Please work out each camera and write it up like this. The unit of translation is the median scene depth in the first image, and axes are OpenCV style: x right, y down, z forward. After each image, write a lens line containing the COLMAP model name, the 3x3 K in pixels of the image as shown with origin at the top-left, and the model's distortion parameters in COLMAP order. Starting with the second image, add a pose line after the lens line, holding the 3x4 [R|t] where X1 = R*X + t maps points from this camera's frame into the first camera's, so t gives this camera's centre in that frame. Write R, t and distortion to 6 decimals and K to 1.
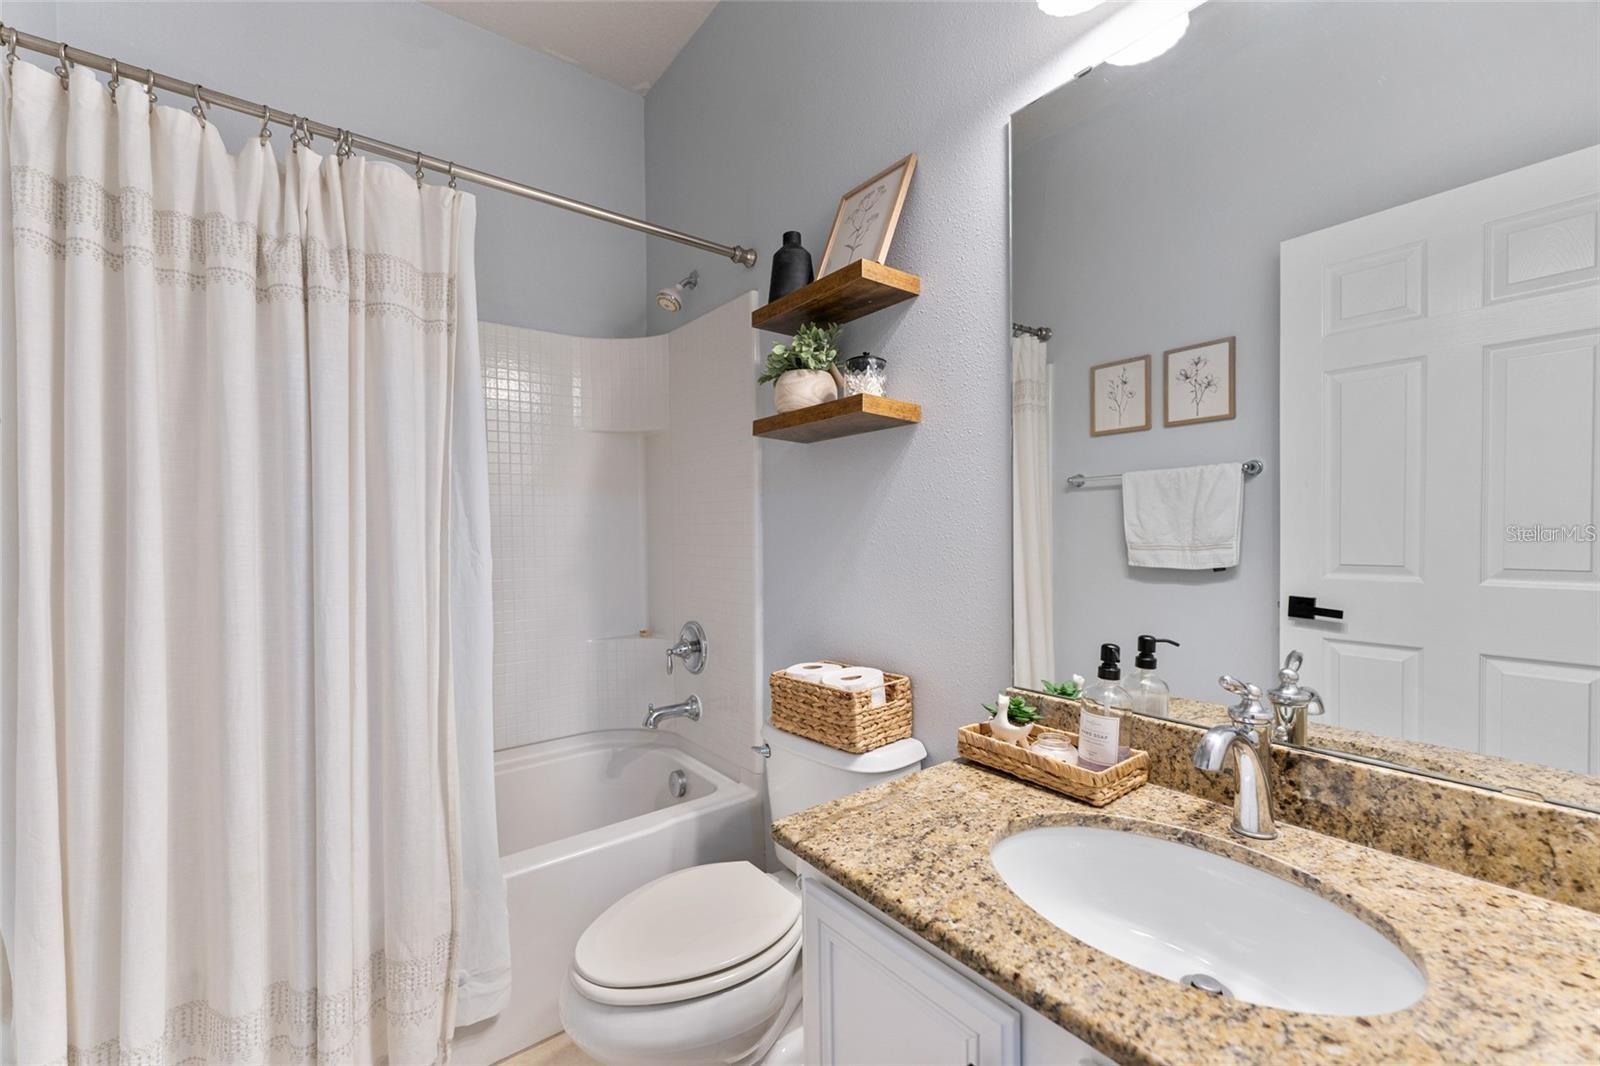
lens RADIAL K [[645.7, 0, 799.7], [0, 645.7, 525.0], [0, 0, 1]] dist [0.004305, -0.000801]
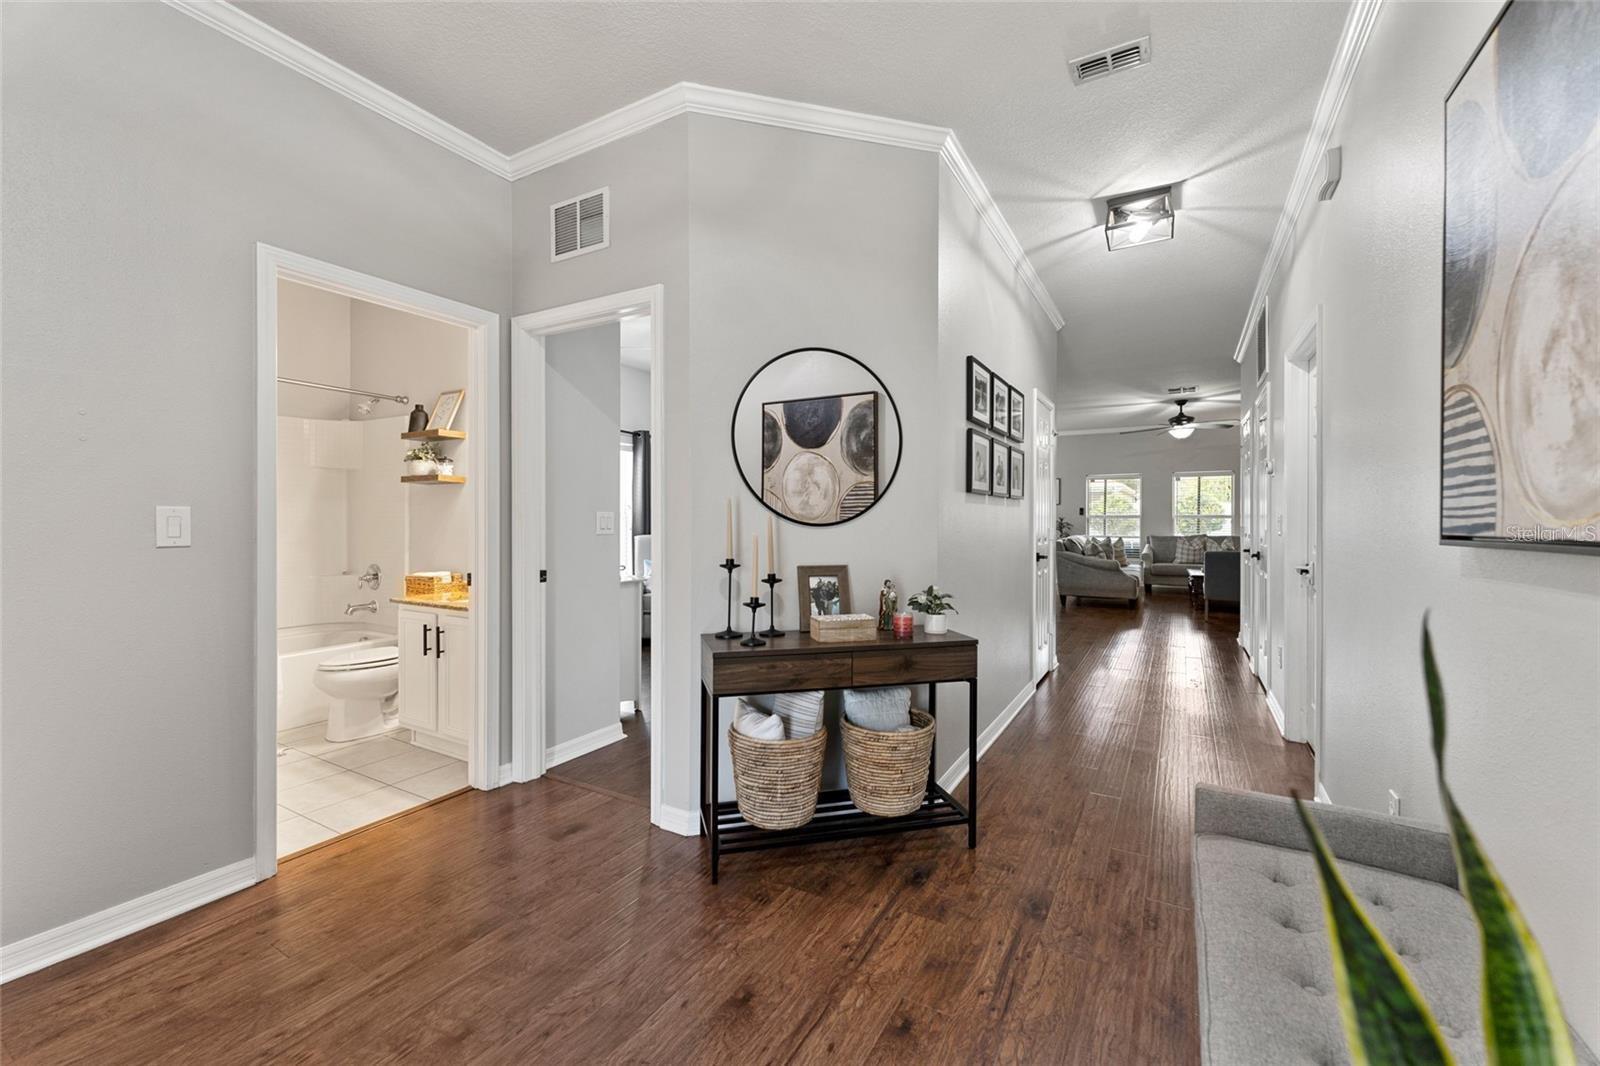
lens RADIAL K [[645.7, 0, 794.8], [0, 645.7, 523.4], [0, 0, 1]] dist [0.004305, -0.000801]
pose [[0.927277, 0.015463, 0.374057, 0.424438], [-0.013166, 0.999876, -0.008695, 0.022867], [-0.374145, 0.003138, 0.927365, -1.970605]]
